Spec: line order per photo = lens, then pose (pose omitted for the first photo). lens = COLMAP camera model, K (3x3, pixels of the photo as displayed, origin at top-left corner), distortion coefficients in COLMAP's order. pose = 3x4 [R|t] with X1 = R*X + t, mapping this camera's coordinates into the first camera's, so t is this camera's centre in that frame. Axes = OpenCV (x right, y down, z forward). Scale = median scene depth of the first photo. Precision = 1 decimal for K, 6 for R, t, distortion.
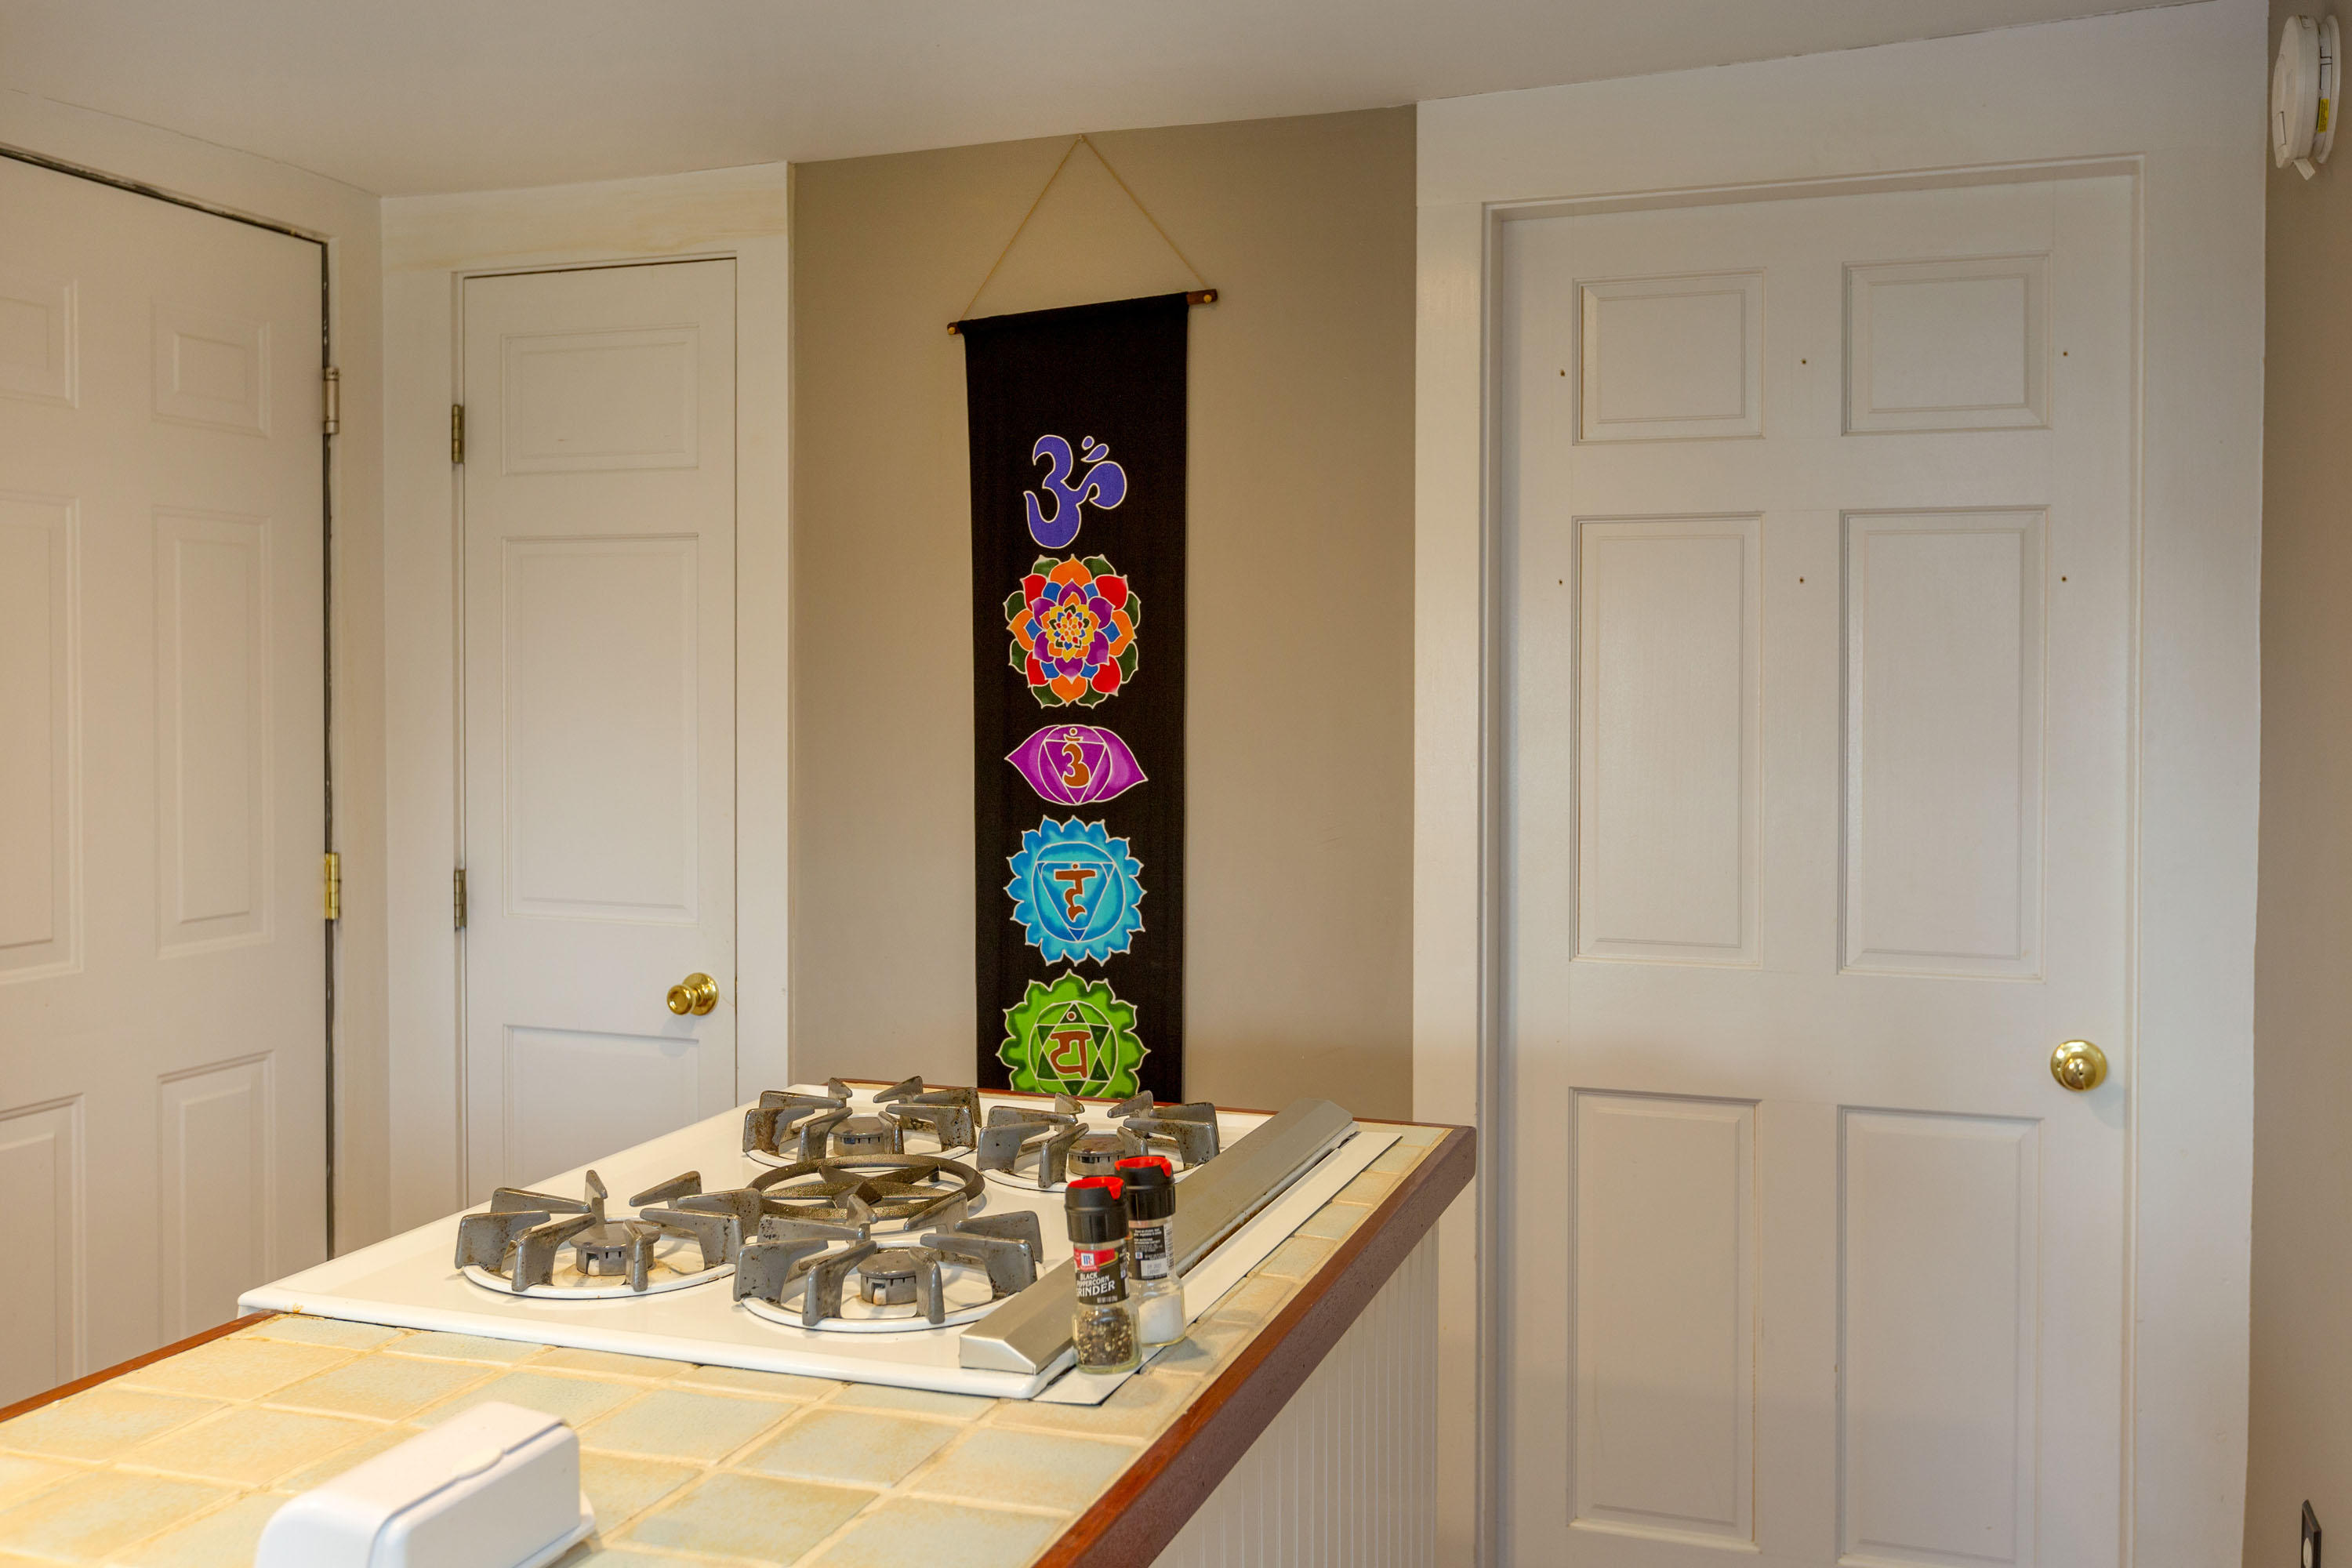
lens RADIAL K [[2165.1, 0, 1174.9], [0, 2165.1, 741.7], [0, 0, 1]] dist [0.018844, 0.002186]
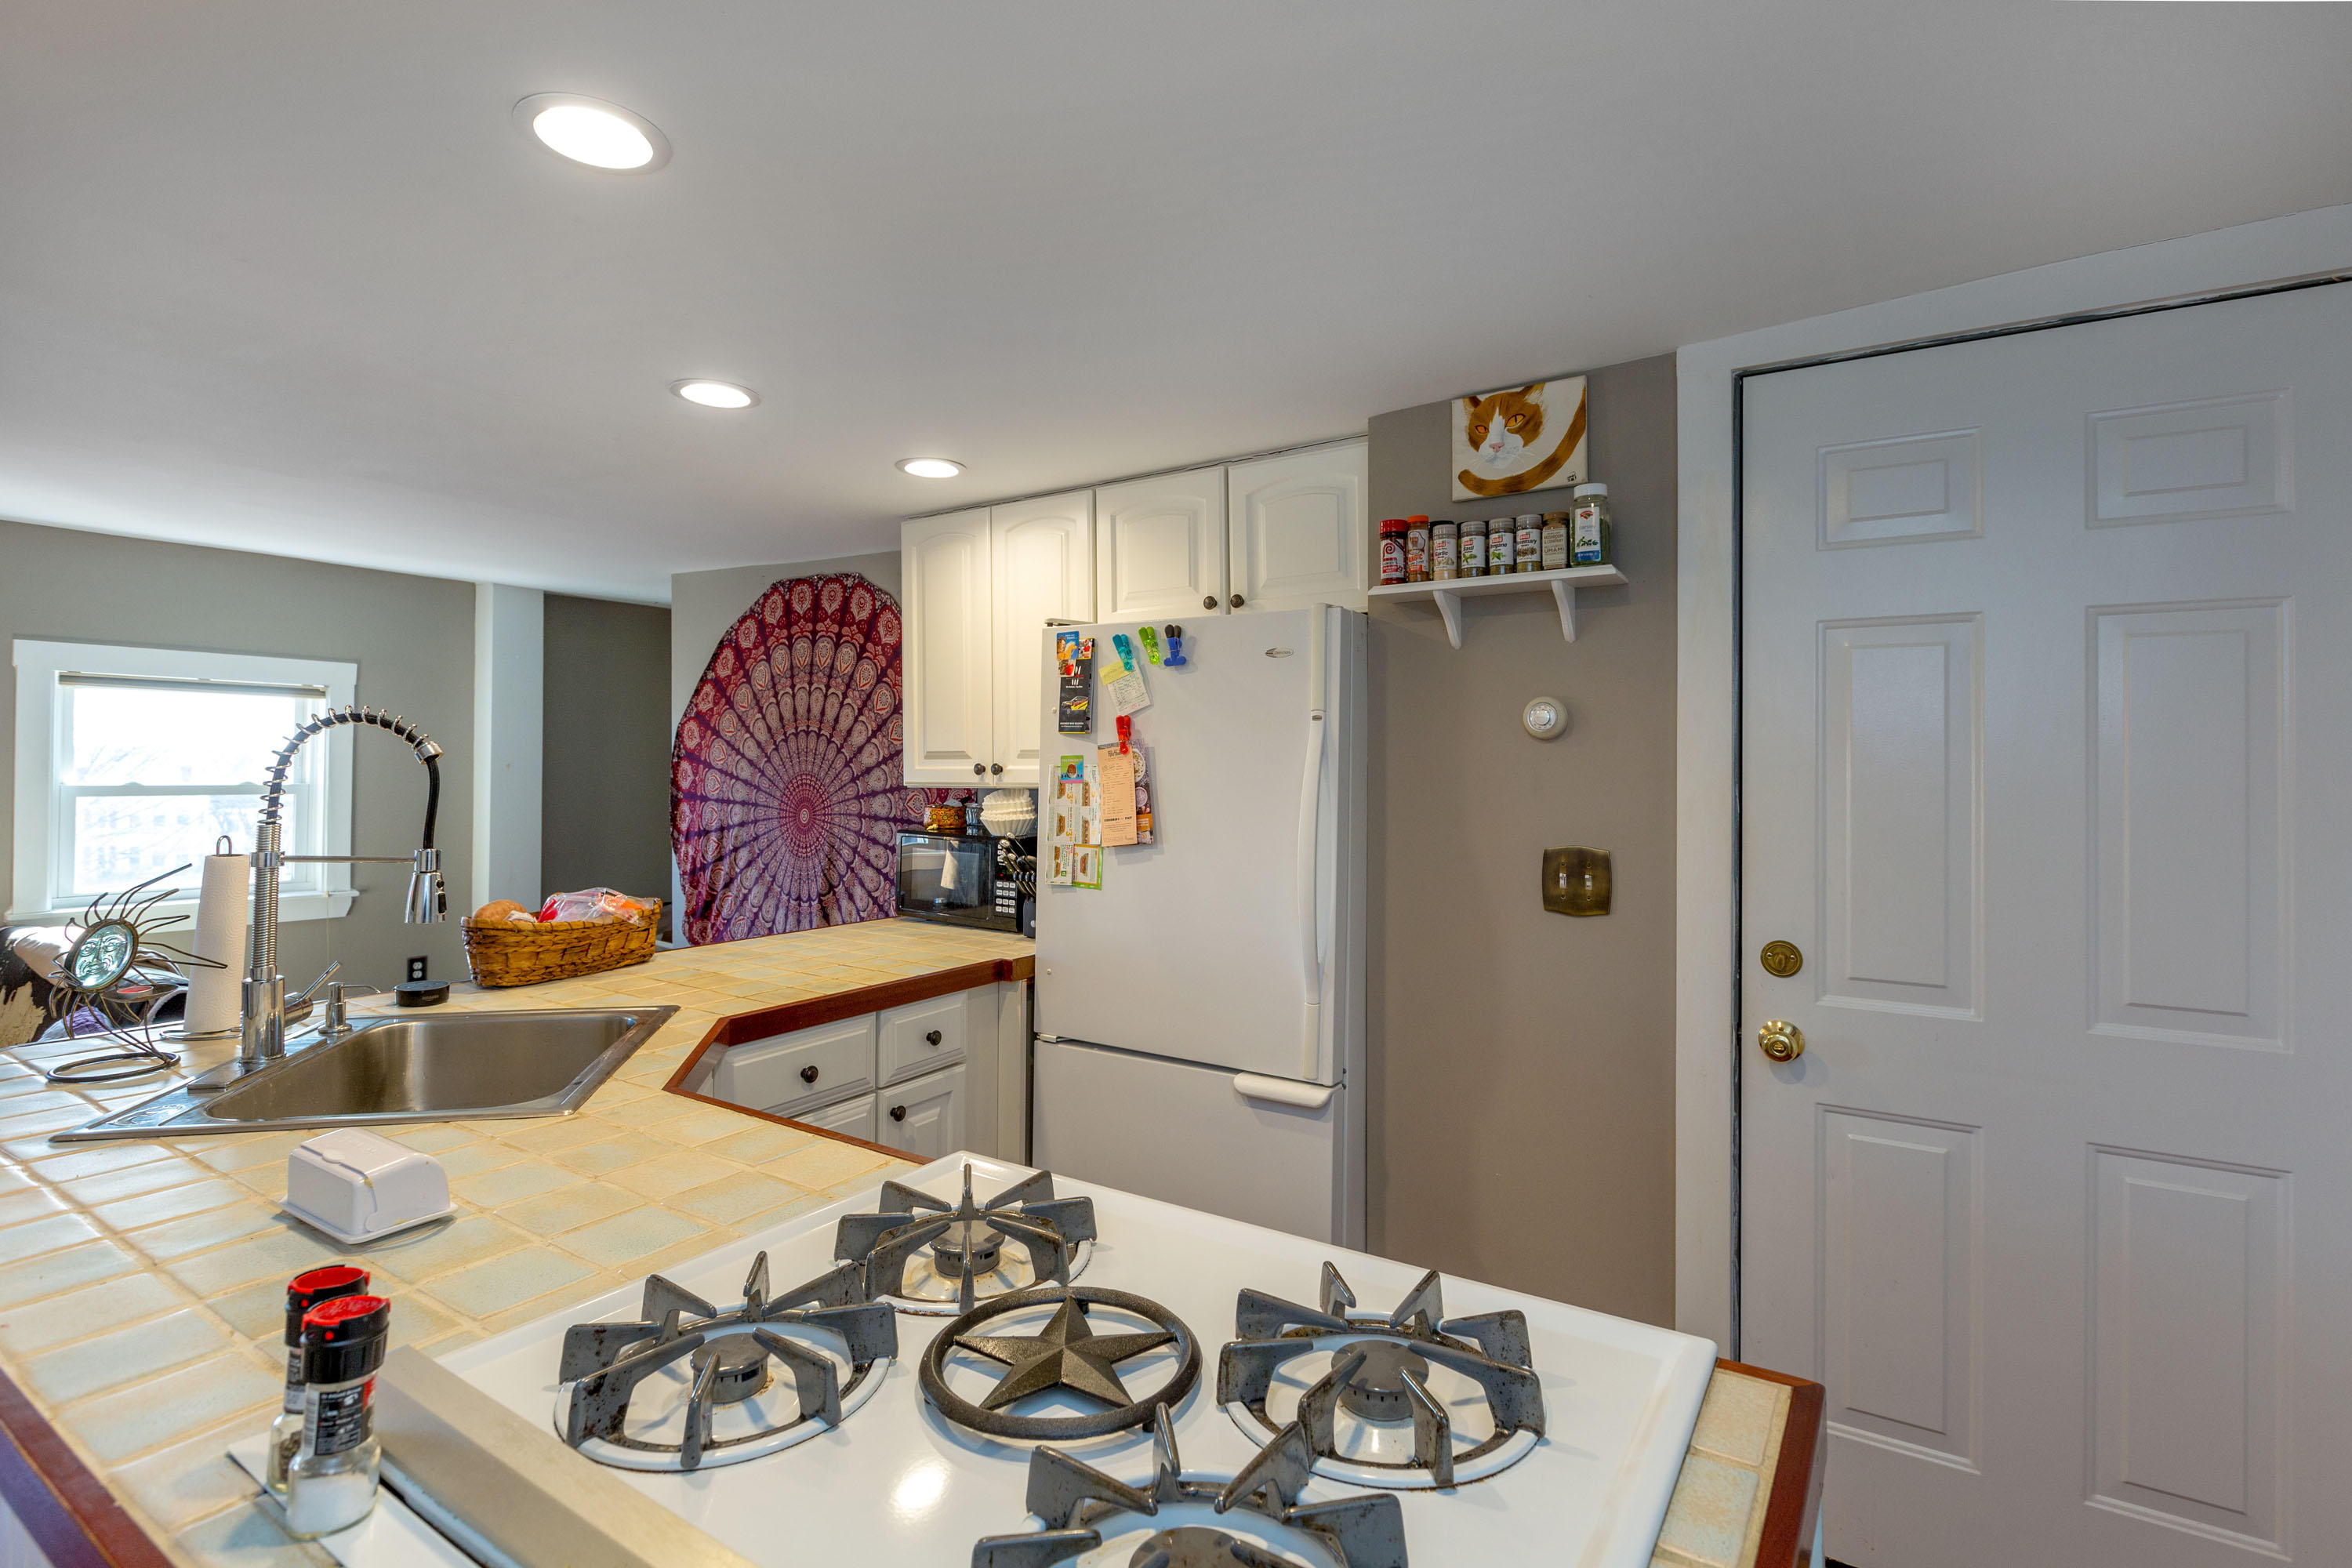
lens RADIAL K [[1126.4, 0, 1175.5], [0, 1126.4, 752.8], [0, 0, 1]] dist [0.000248, 0.000345]
pose [[-0.261998, -0.009997, -0.965017, 0.186942], [-0.036952, 0.999317, -0.000320, -0.020414], [0.964361, 0.035575, -0.262188, 0.731024]]
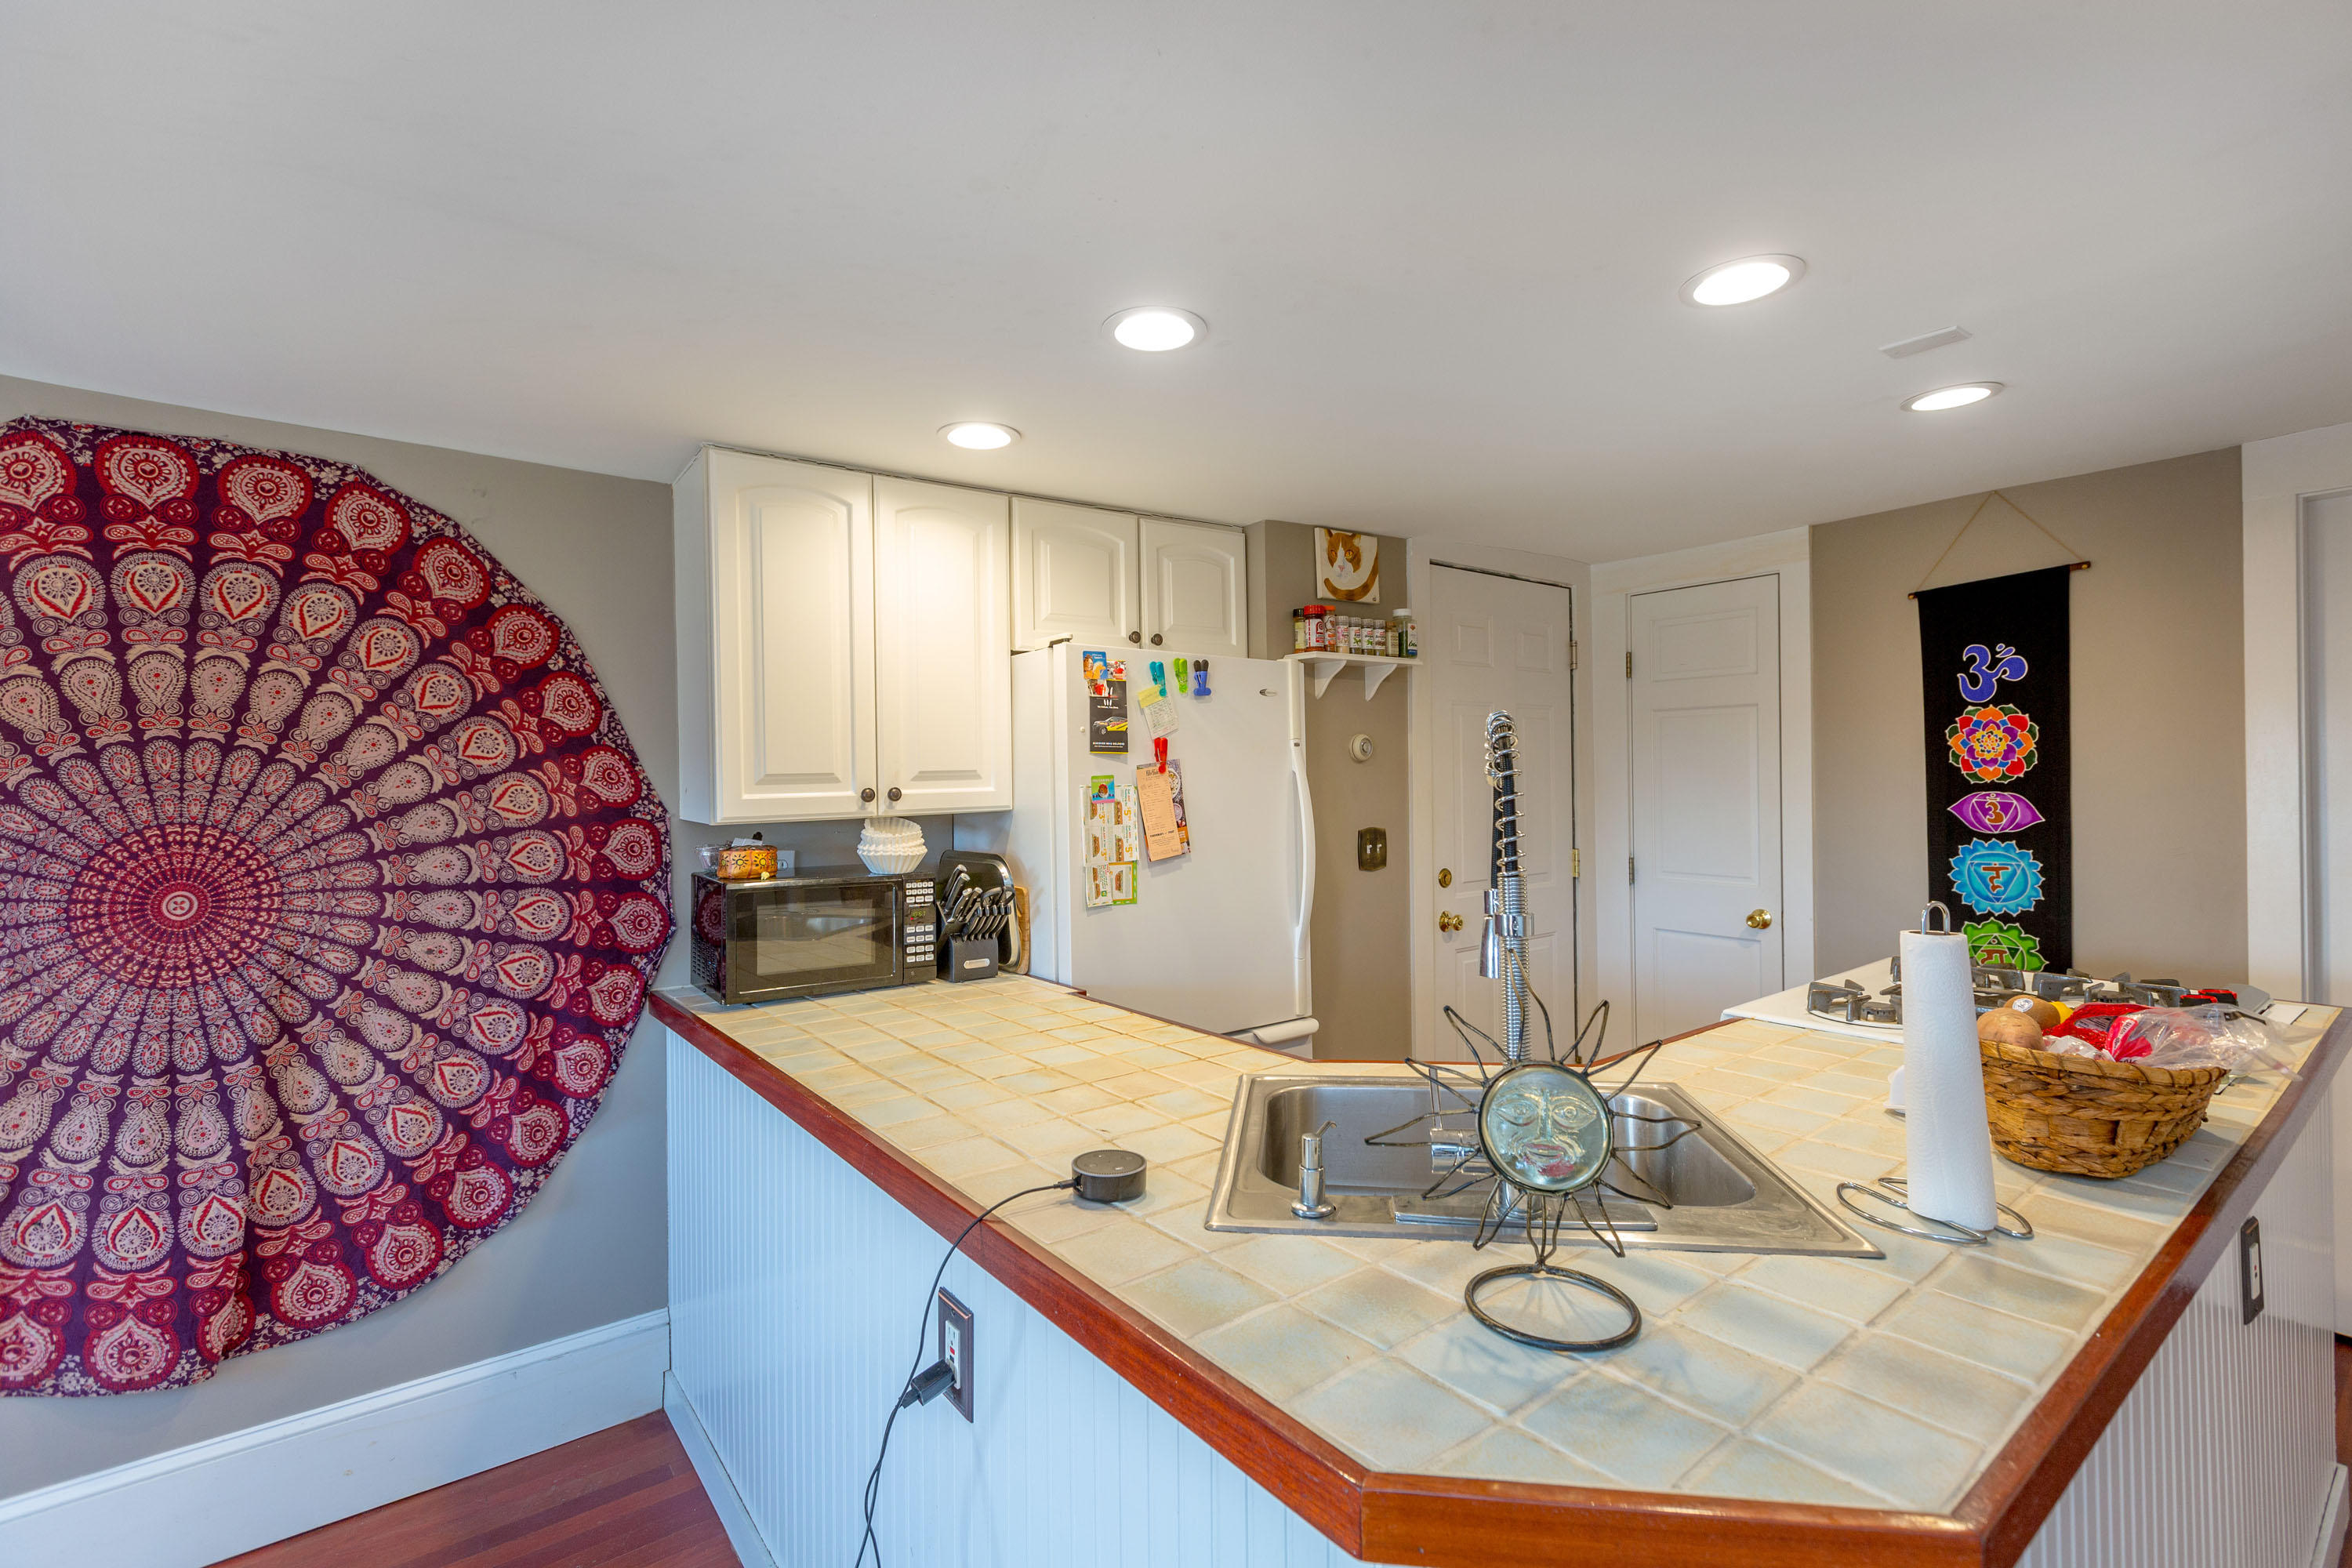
lens RADIAL K [[1055.4, 0, 1176.0], [0, 1055.4, 784.0], [0, 0, 1]] dist [0.002033, -0.000237]
pose [[0.827154, -0.008280, -0.561914, -0.120295], [-0.003392, 0.999800, -0.019725, 0.006348], [0.561965, 0.018221, 0.826960, -0.201060]]
